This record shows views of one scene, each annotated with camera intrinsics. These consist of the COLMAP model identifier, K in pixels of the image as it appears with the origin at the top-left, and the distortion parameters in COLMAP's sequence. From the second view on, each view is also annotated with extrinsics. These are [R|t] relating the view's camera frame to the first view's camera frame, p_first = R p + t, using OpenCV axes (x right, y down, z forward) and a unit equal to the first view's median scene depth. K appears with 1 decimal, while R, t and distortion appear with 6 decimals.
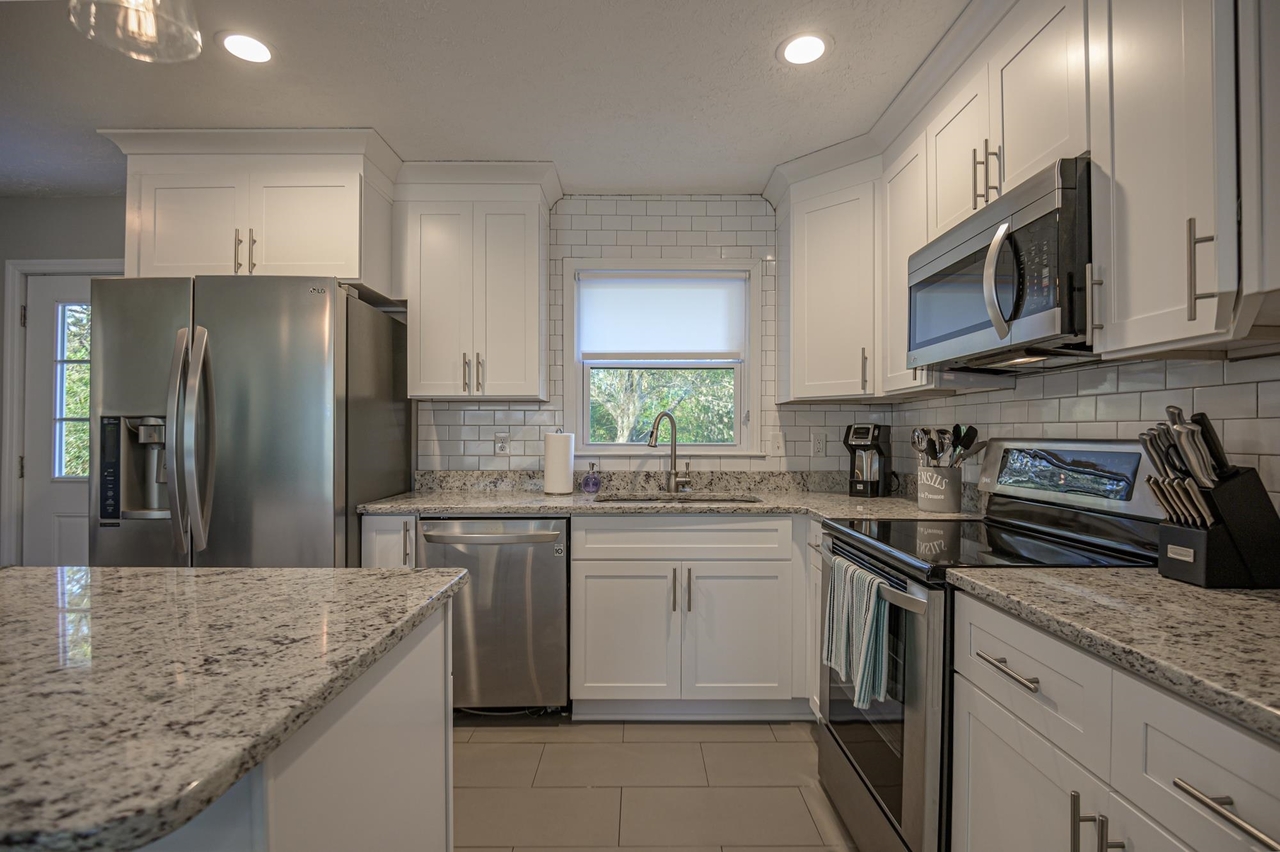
lens RADIAL K [[613.0, 0, 640.0], [0, 613.0, 426.0], [0, 0, 1]] dist [-0.000619, -0.000496]
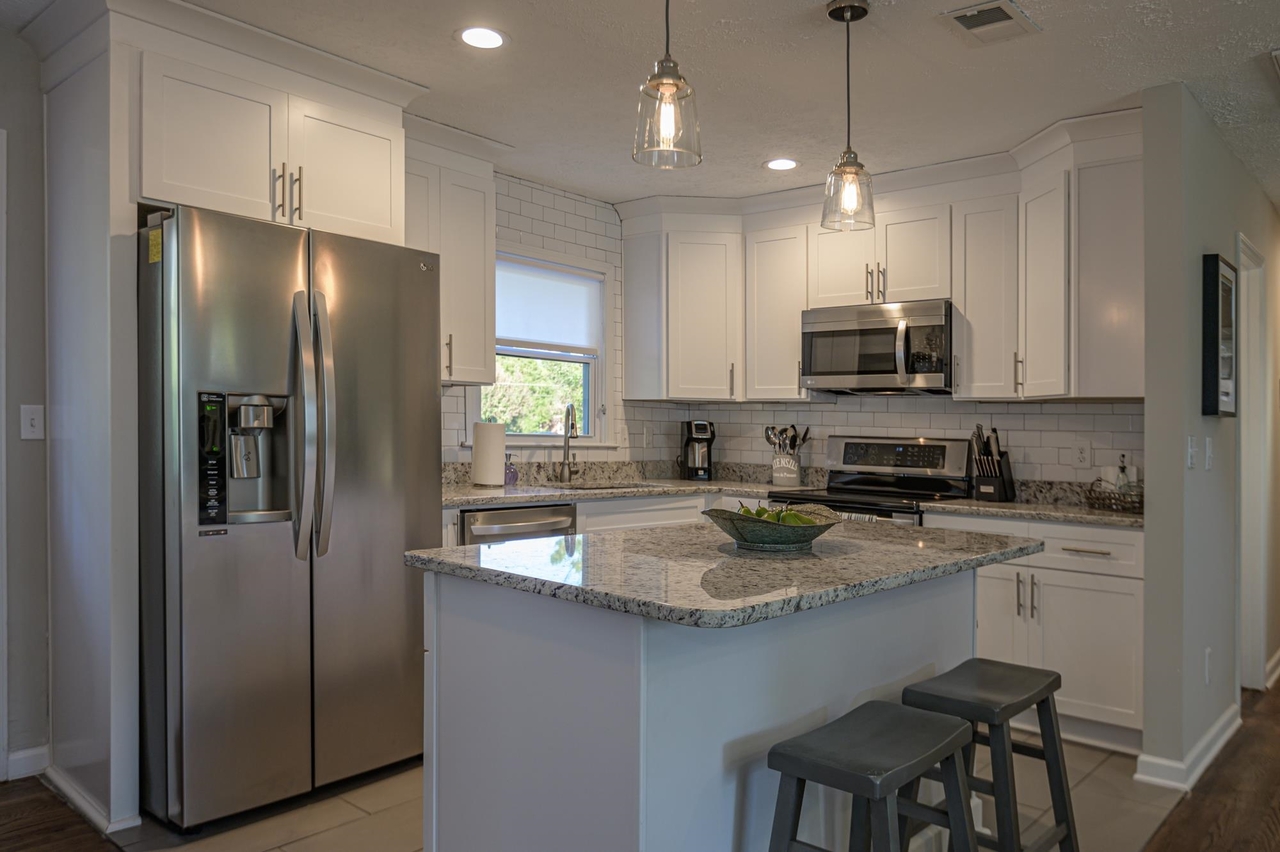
lens RADIAL K [[926.5, 0, 635.8], [0, 926.5, 423.4], [0, 0, 1]] dist [-0.003446, -0.006782]
pose [[0.666206, 0.022491, 0.745428, -1.261113], [-0.037502, 0.999291, 0.003366, -0.000685], [-0.744824, -0.030197, 0.666577, -0.158484]]
